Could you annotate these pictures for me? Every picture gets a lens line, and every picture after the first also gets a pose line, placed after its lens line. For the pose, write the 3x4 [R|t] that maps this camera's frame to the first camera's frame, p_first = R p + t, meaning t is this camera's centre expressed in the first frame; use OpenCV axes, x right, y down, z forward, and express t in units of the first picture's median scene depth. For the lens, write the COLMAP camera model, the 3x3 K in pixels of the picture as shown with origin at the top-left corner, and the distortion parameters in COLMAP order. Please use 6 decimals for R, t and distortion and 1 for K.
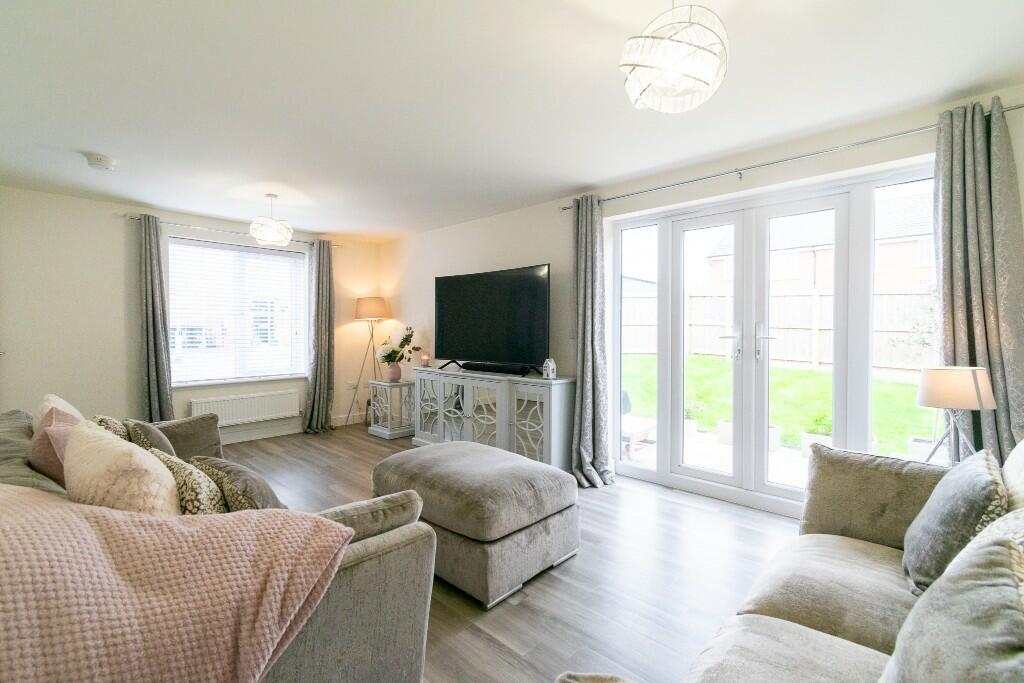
lens RADIAL K [[451.4, 0, 513.2], [0, 451.4, 335.9], [0, 0, 1]] dist [0.001956, 0.000241]
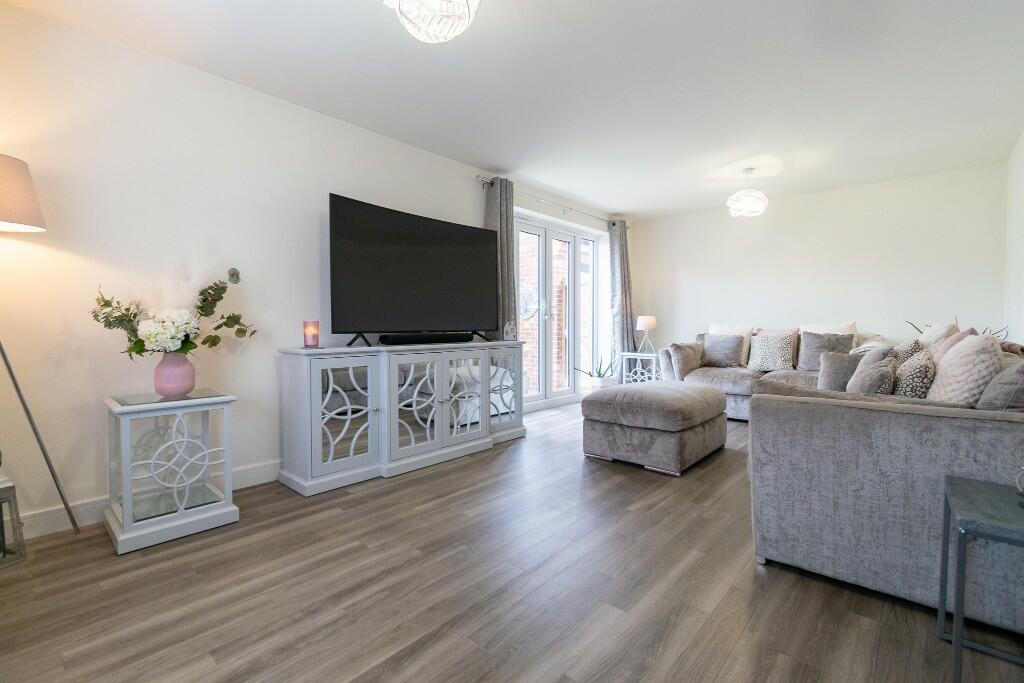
lens RADIAL K [[451.4, 0, 513.2], [0, 451.4, 335.9], [0, 0, 1]] dist [0.001956, 0.000241]
pose [[-0.026025, -0.022918, 0.999399, -0.819690], [0.021140, 0.999501, 0.023471, 0.049584], [-0.999438, 0.021739, -0.025527, 0.840285]]
